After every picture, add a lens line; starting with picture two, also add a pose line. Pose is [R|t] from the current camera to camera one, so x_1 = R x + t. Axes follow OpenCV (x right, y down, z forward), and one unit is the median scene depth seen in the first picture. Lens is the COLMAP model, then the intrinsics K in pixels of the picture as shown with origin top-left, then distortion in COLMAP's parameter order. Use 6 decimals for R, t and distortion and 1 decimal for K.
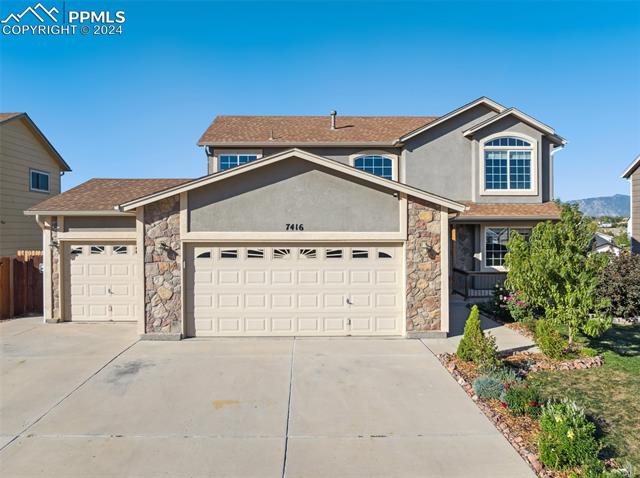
lens RADIAL K [[447.9, 0, 322.4], [0, 447.9, 239.1], [0, 0, 1]] dist [-0.037867, 0.002815]
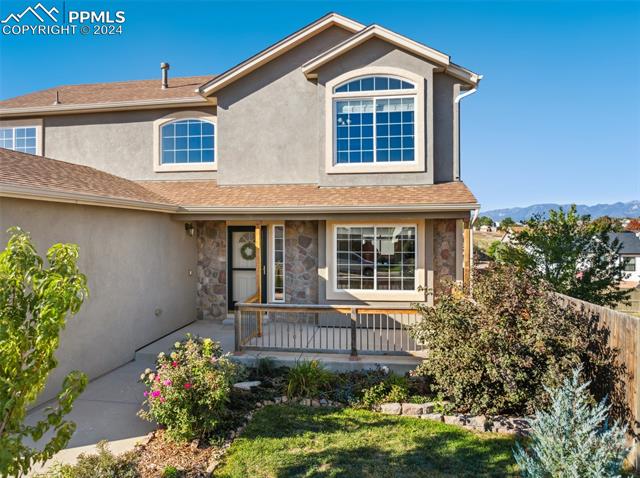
lens RADIAL K [[447.9, 0, 317.9], [0, 447.9, 238.6], [0, 0, 1]] dist [-0.037867, 0.002815]
pose [[0.985211, 0.003374, -0.171312, 0.446478], [-0.002365, 0.999979, 0.006096, -0.012709], [0.171328, -0.005601, 0.985198, 0.391225]]
